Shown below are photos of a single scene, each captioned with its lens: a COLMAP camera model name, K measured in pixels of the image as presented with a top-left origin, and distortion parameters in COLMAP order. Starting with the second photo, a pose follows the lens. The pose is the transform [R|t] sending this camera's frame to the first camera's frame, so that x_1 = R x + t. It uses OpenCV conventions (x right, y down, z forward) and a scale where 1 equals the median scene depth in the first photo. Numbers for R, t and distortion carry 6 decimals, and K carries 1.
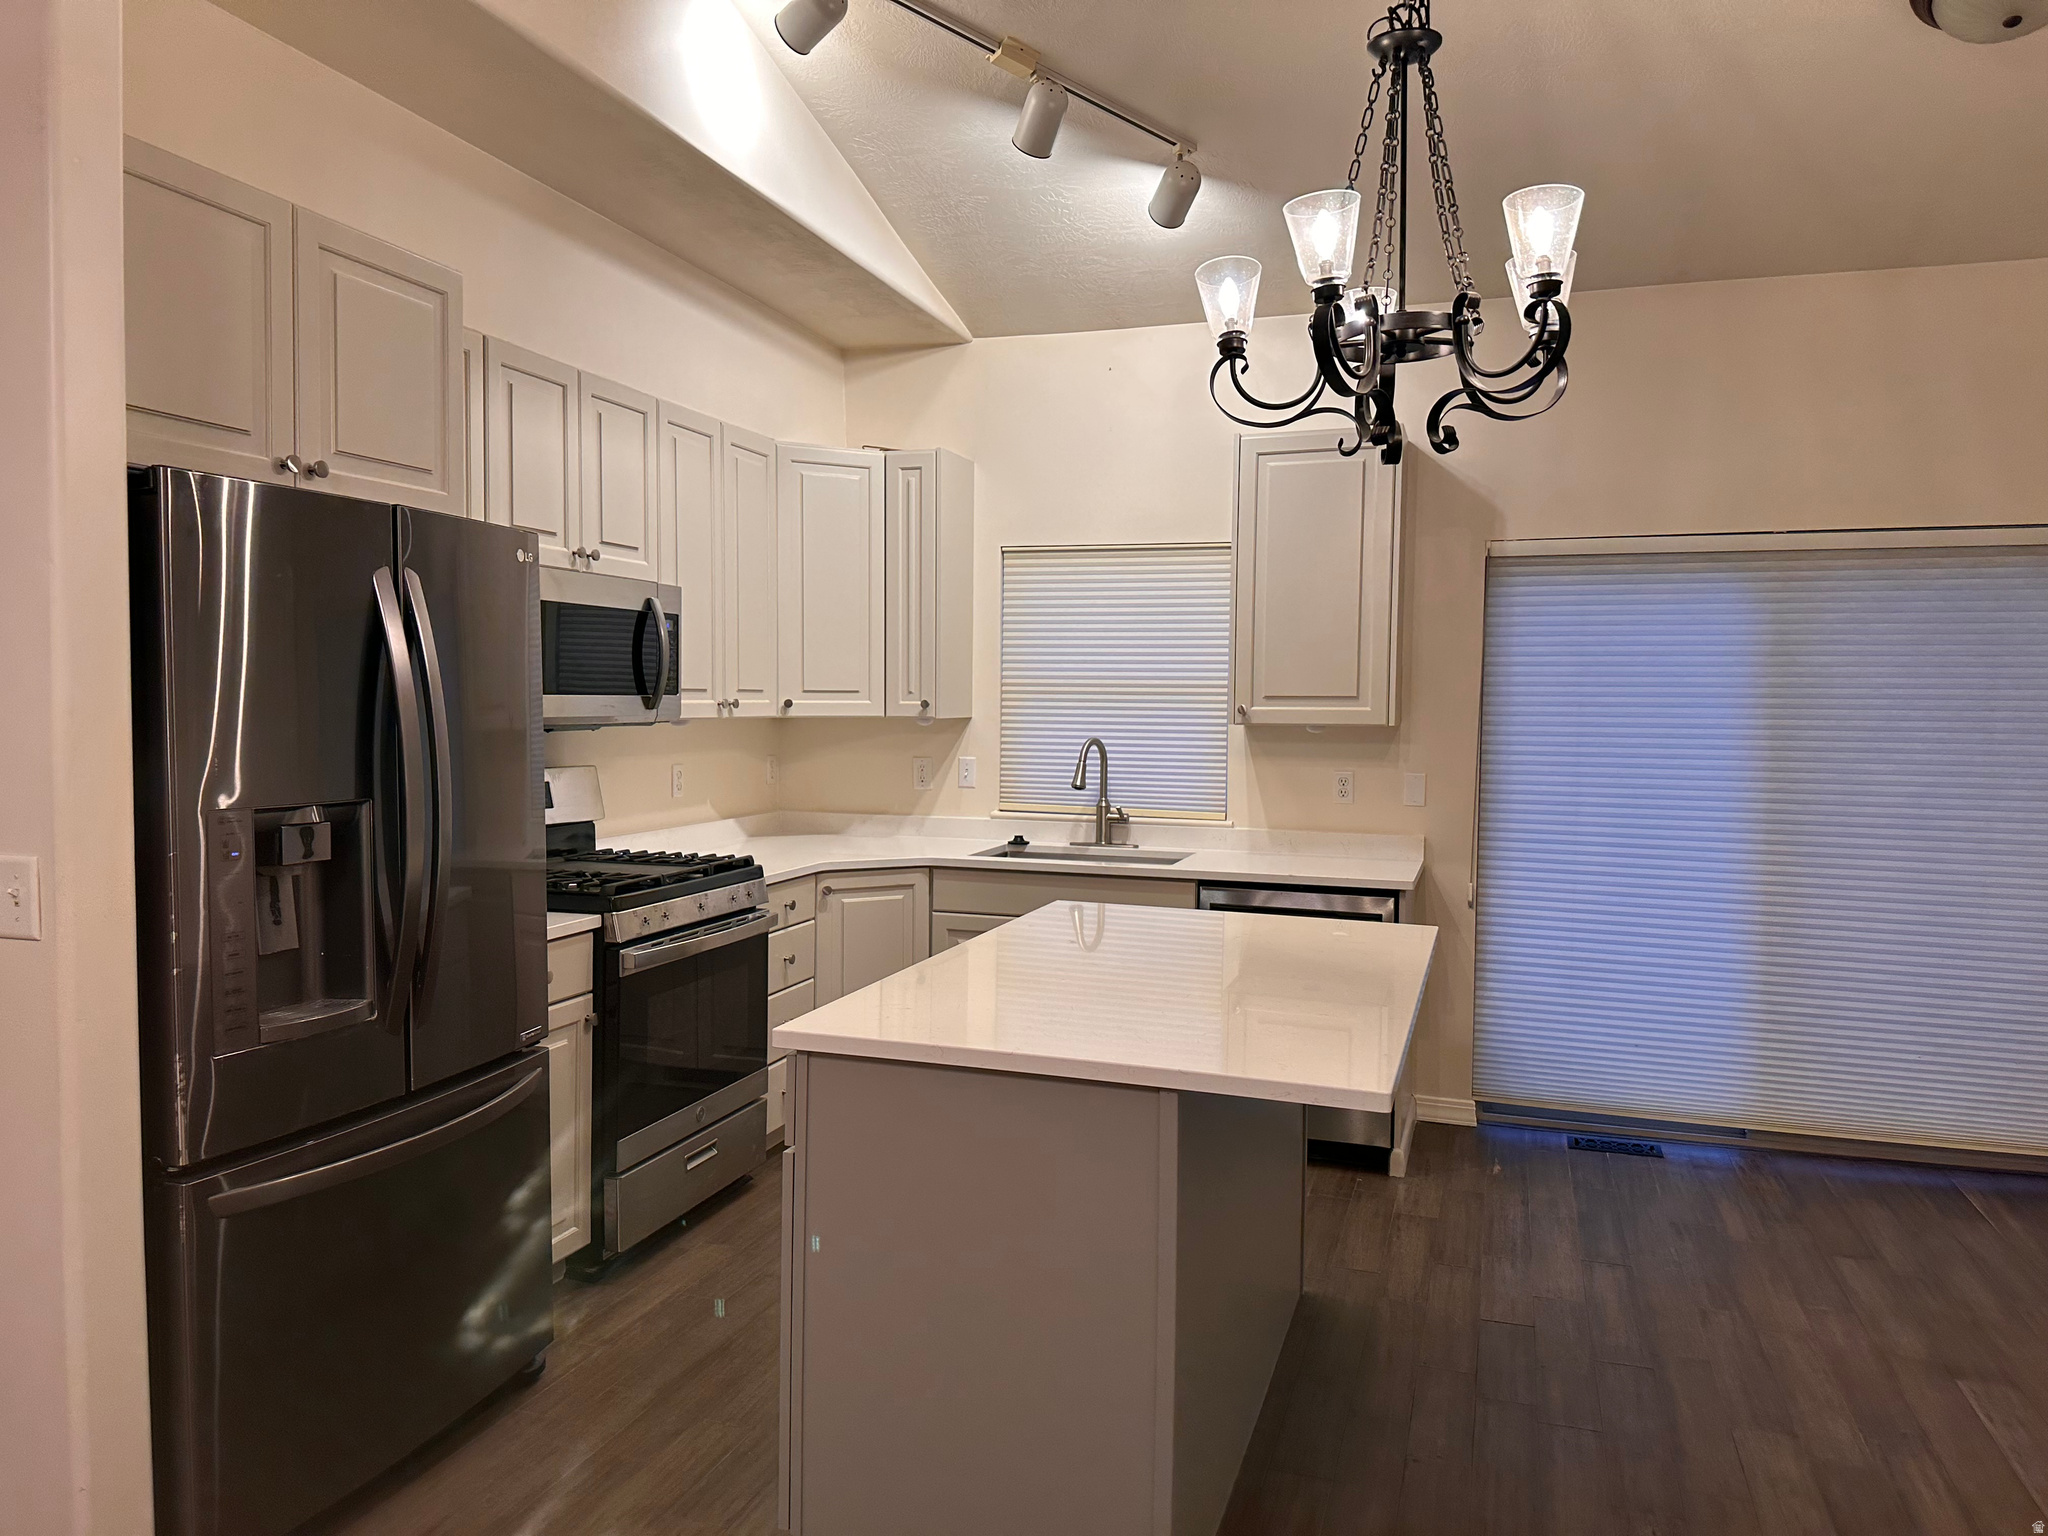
lens RADIAL K [[1417.3, 0, 1029.8], [0, 1417.3, 757.6], [0, 0, 1]] dist [0.156343, -0.259904]
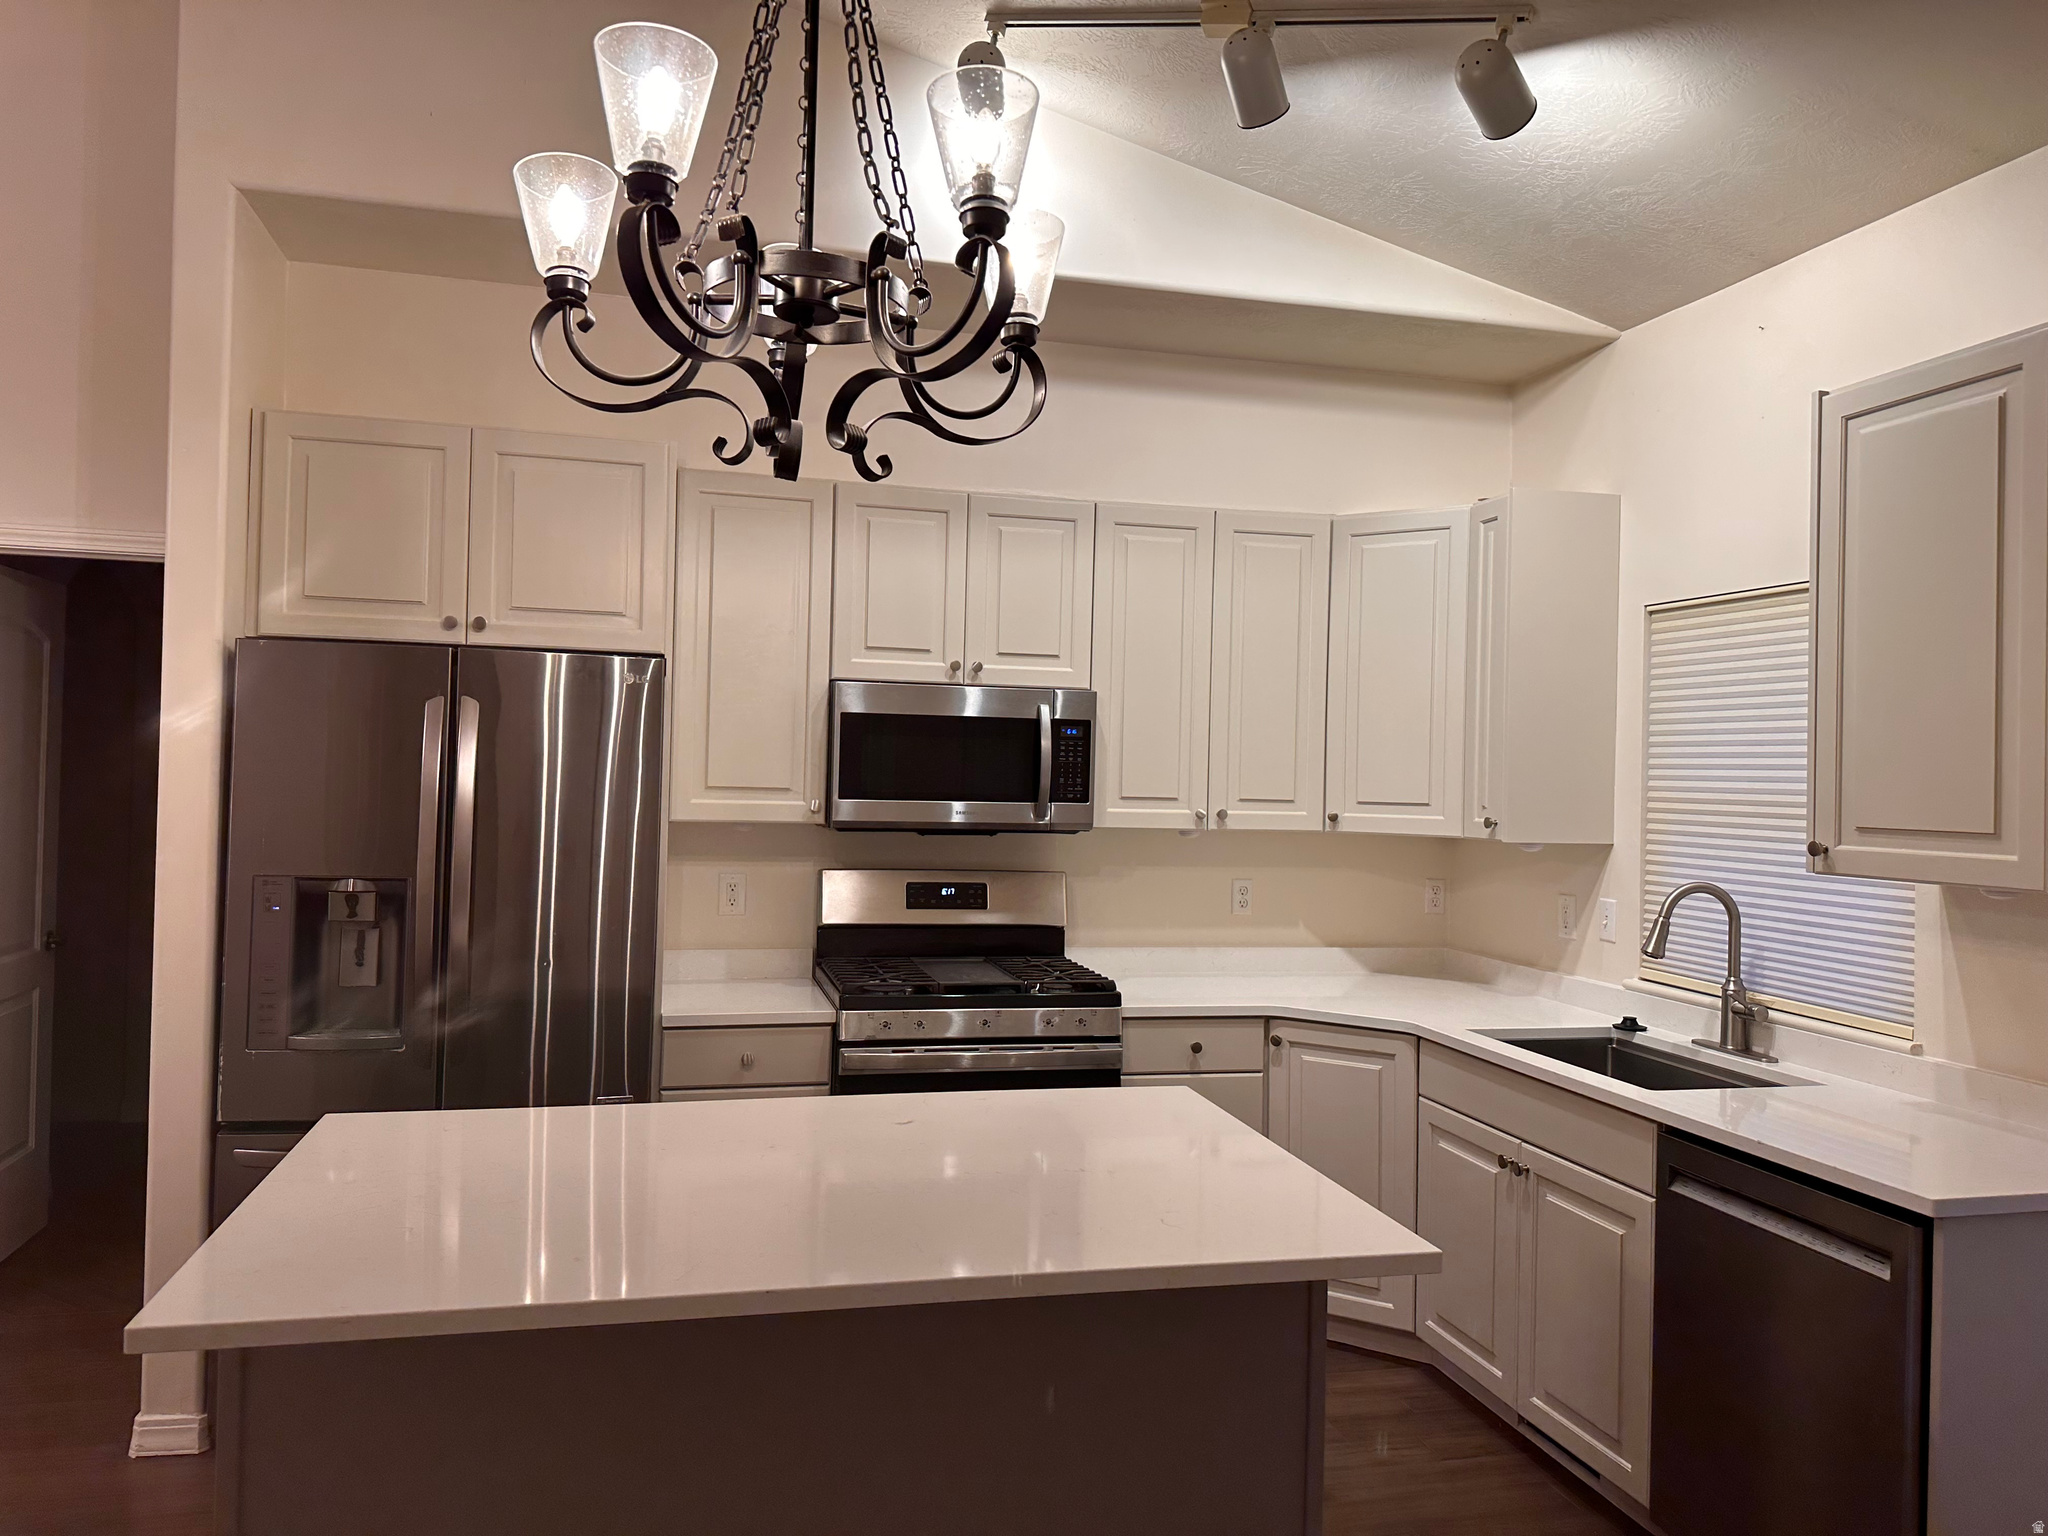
lens RADIAL K [[1417.3, 0, 1029.8], [0, 1417.3, 757.6], [0, 0, 1]] dist [0.156343, -0.259904]
pose [[0.533342, -0.007397, -0.845868, 0.475662], [-0.055953, 0.997463, -0.044002, -0.026480], [0.844047, 0.070797, 0.531575, 0.401552]]
